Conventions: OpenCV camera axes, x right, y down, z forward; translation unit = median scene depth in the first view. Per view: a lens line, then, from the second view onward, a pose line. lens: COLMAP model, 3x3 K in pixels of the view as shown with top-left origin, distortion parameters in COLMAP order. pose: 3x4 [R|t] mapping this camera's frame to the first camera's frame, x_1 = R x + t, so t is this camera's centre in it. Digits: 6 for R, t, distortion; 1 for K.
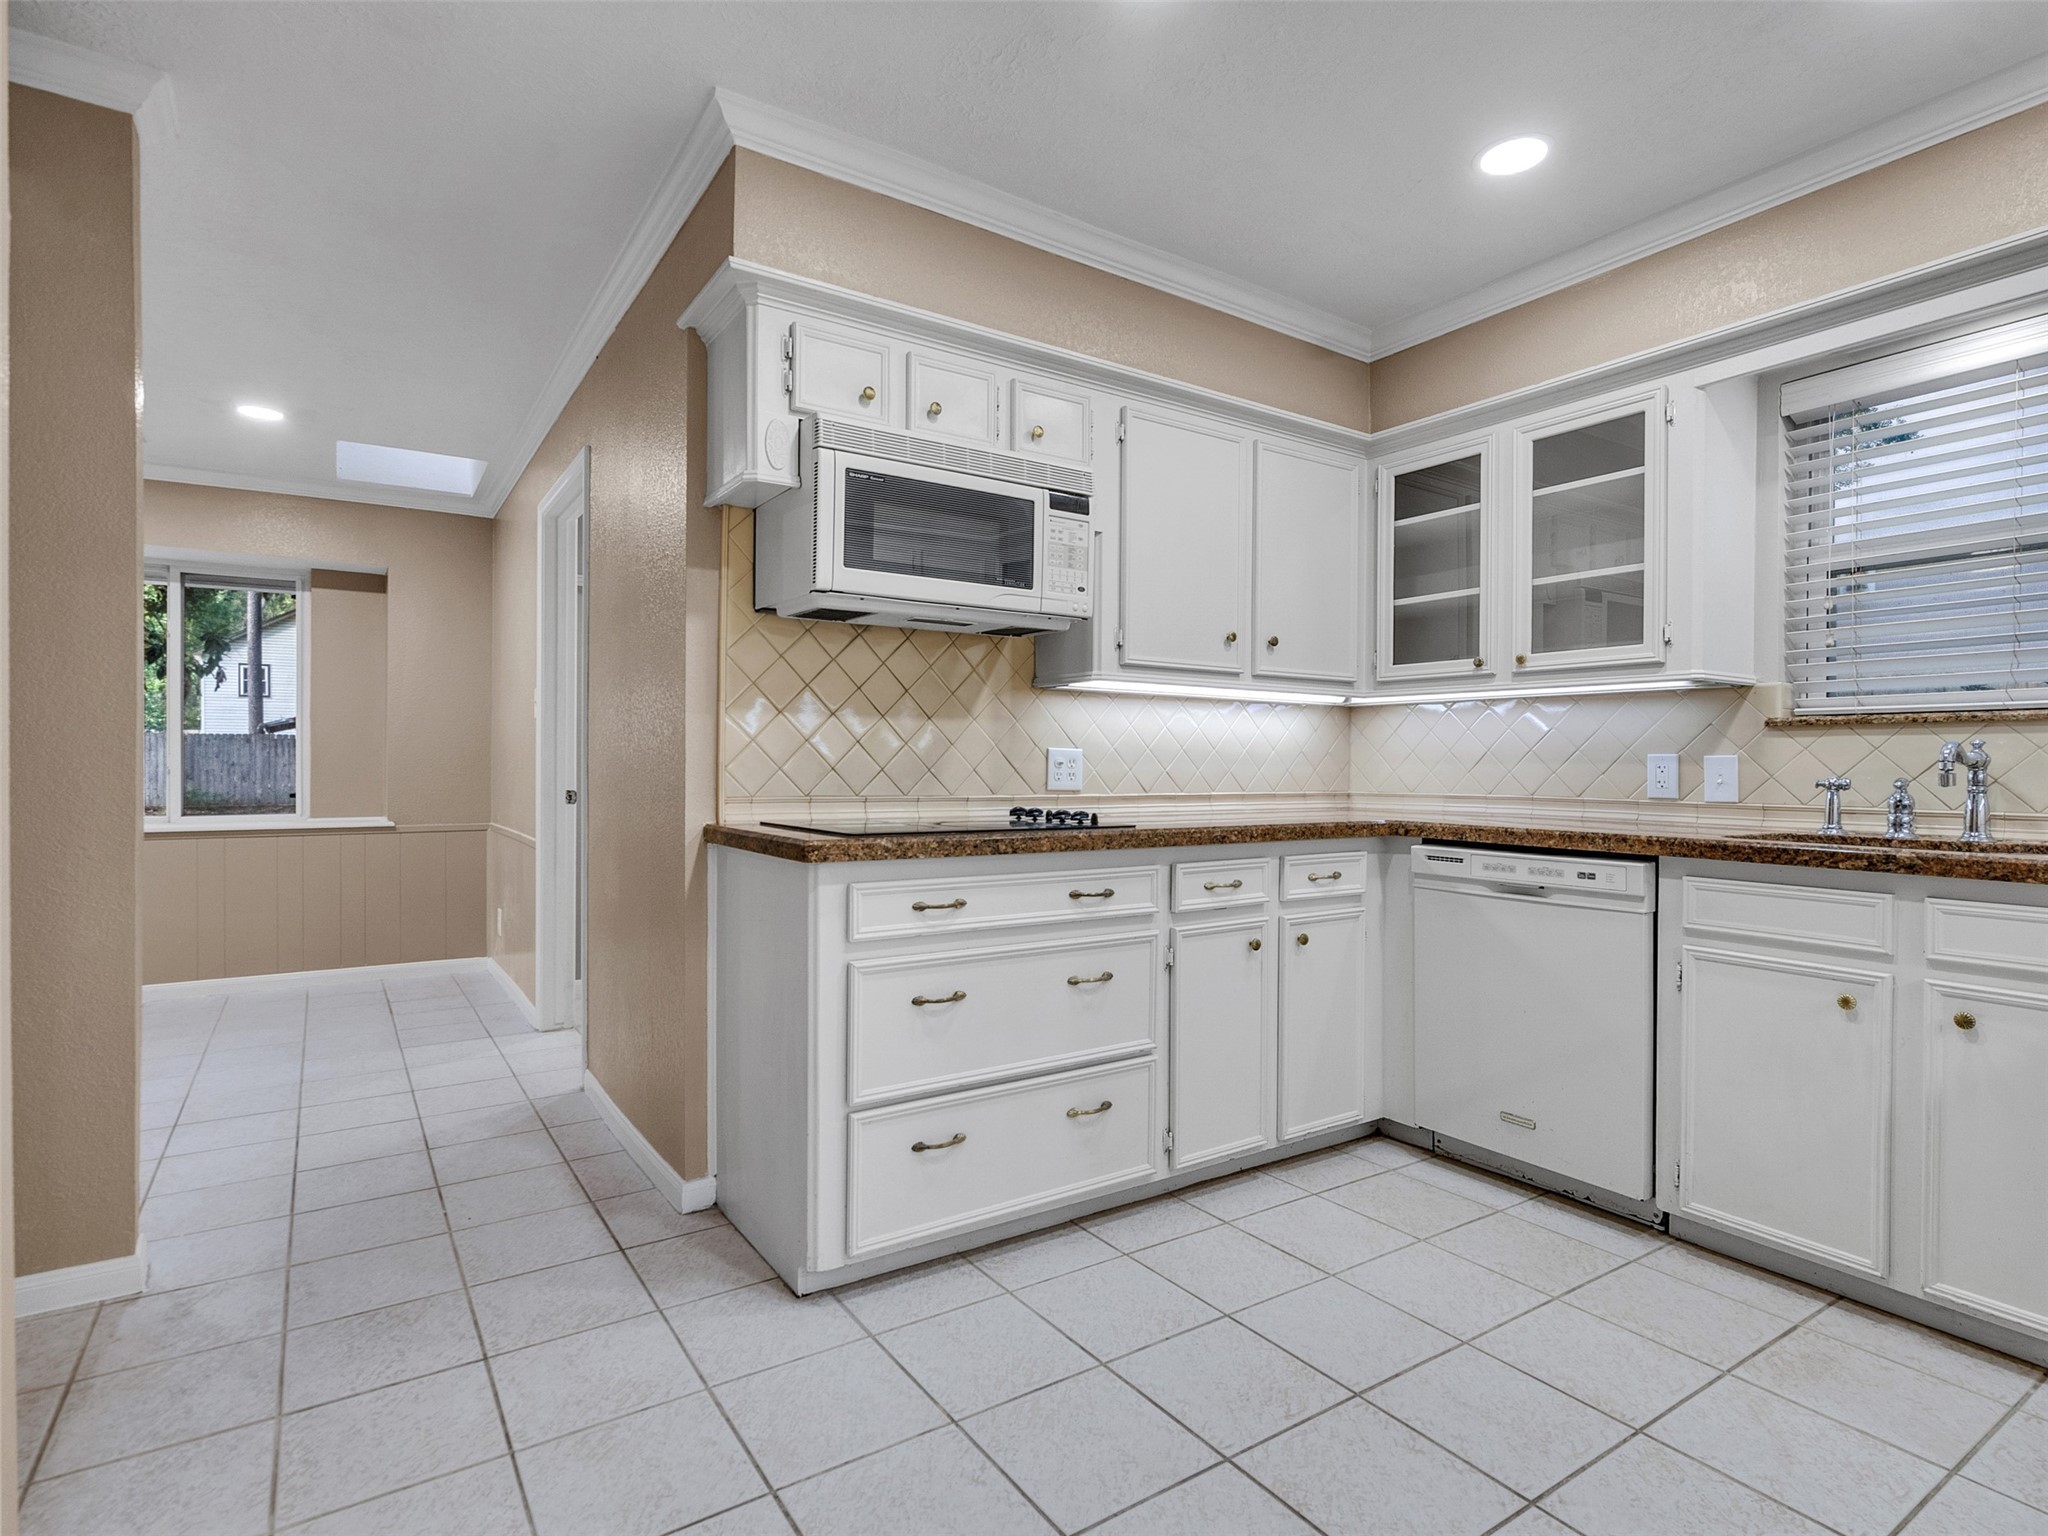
lens RADIAL K [[1035.7, 0, 1008.8], [0, 1035.7, 764.6], [0, 0, 1]] dist [-0.002695, 0.000025]
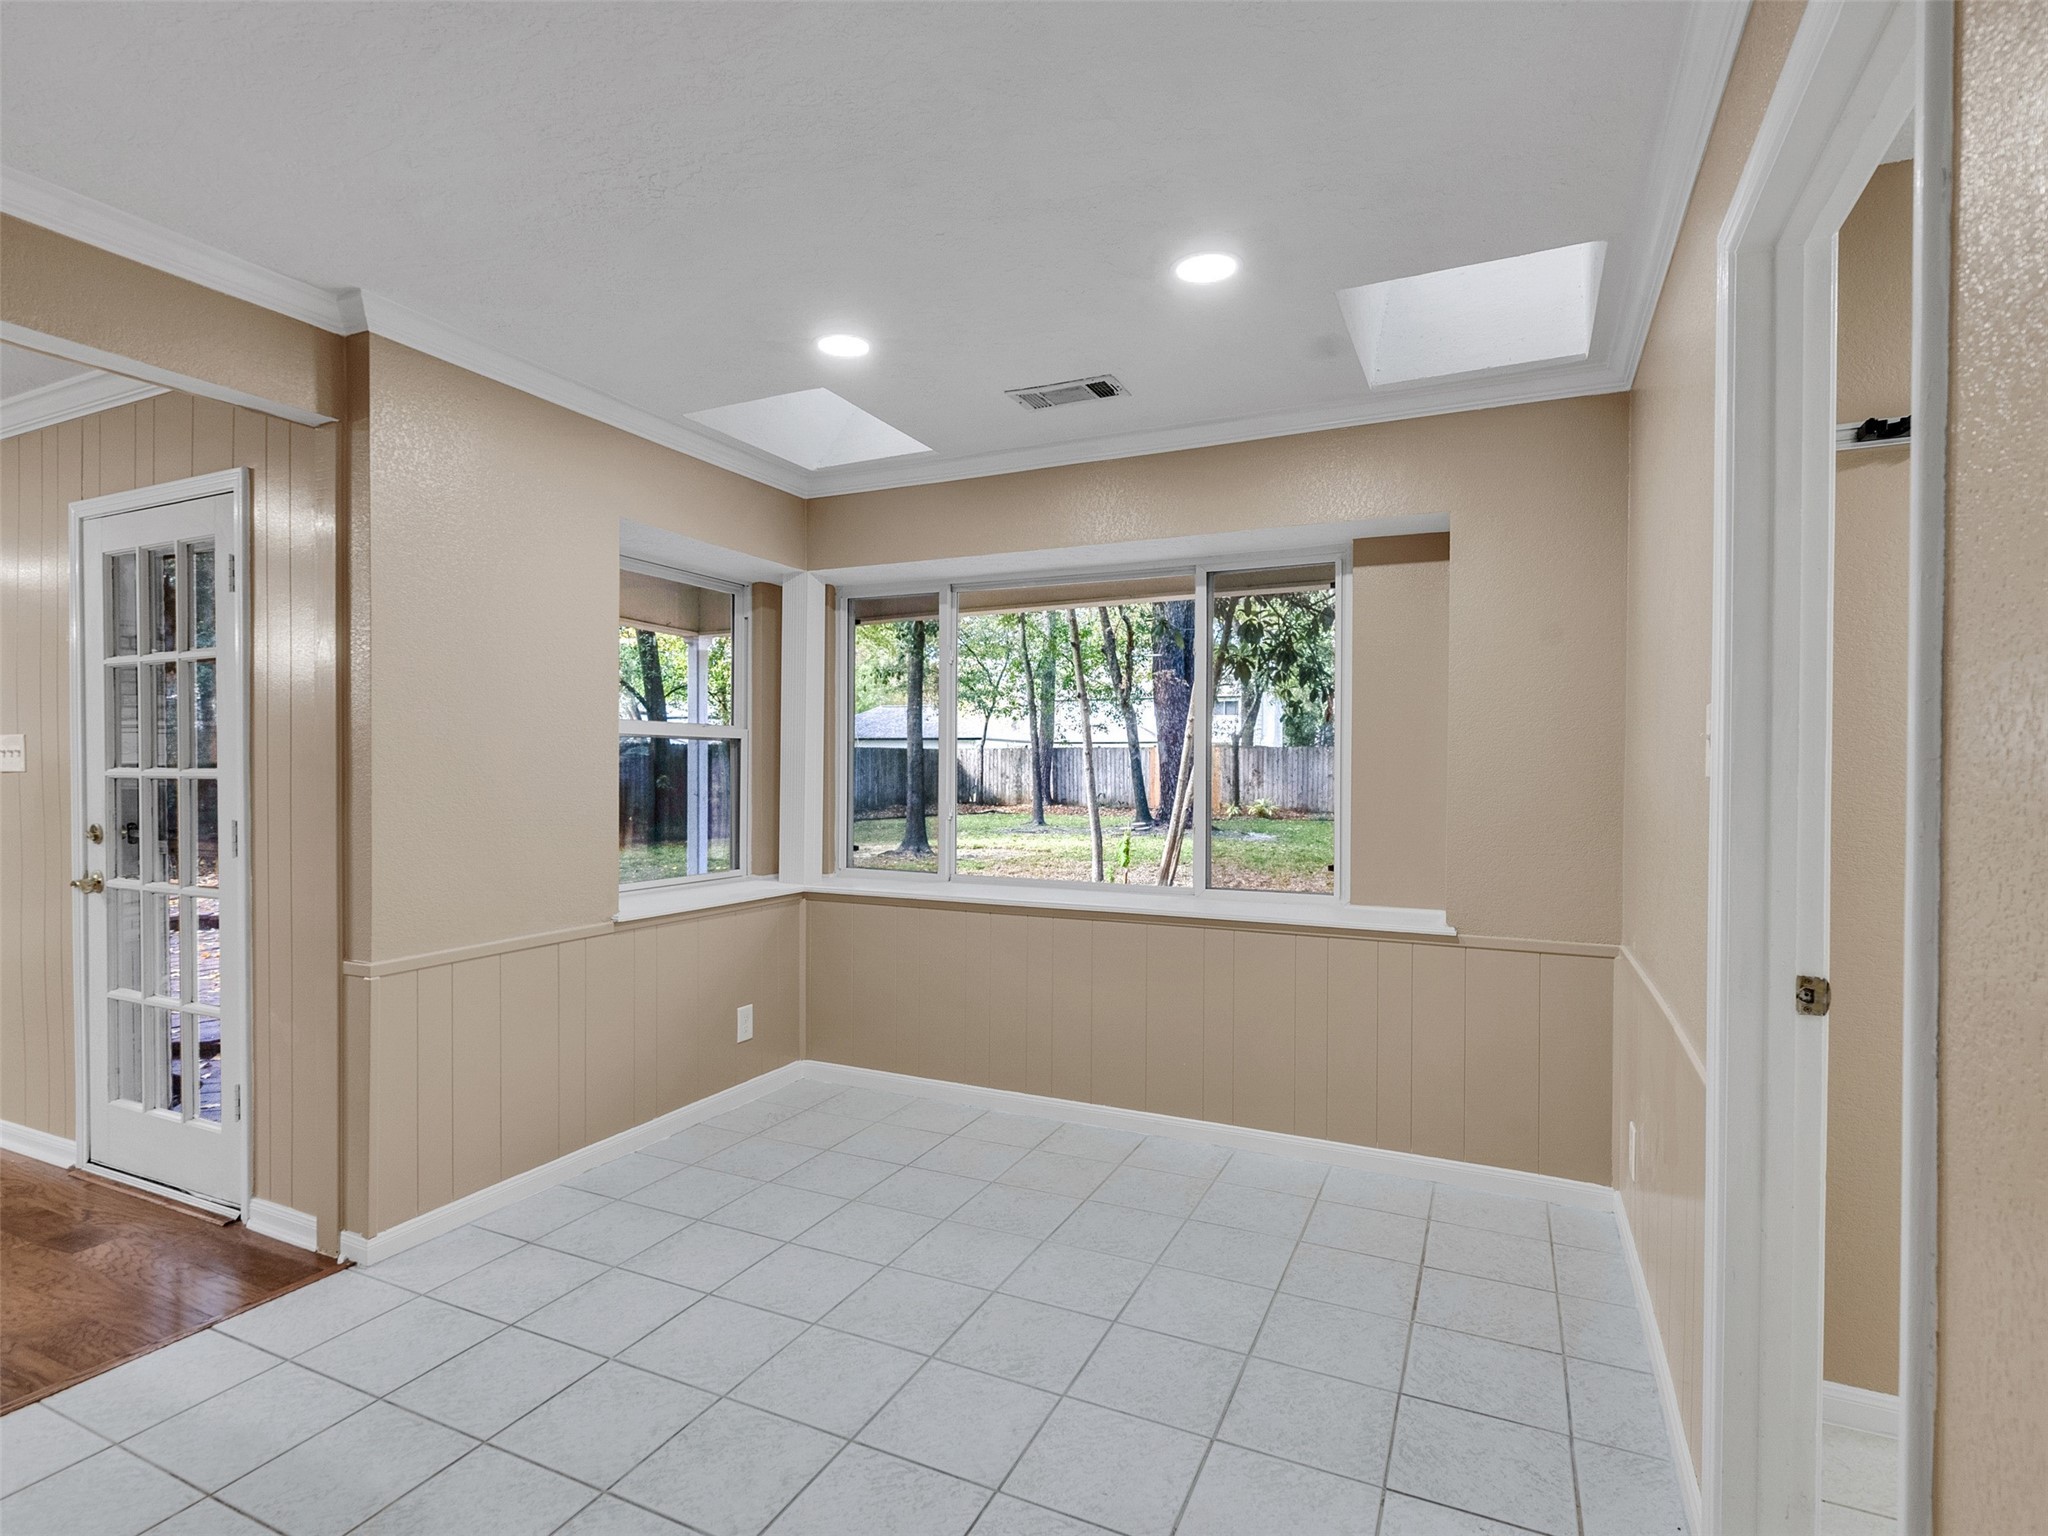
lens RADIAL K [[1035.7, 0, 1008.9], [0, 1035.7, 763.4], [0, 0, 1]] dist [-0.002695, 0.000025]
pose [[0.517328, 0.003099, -0.855782, -0.205484], [-0.004198, 0.999991, 0.001084, -0.041421], [0.855777, 0.003032, 0.517336, 0.452222]]
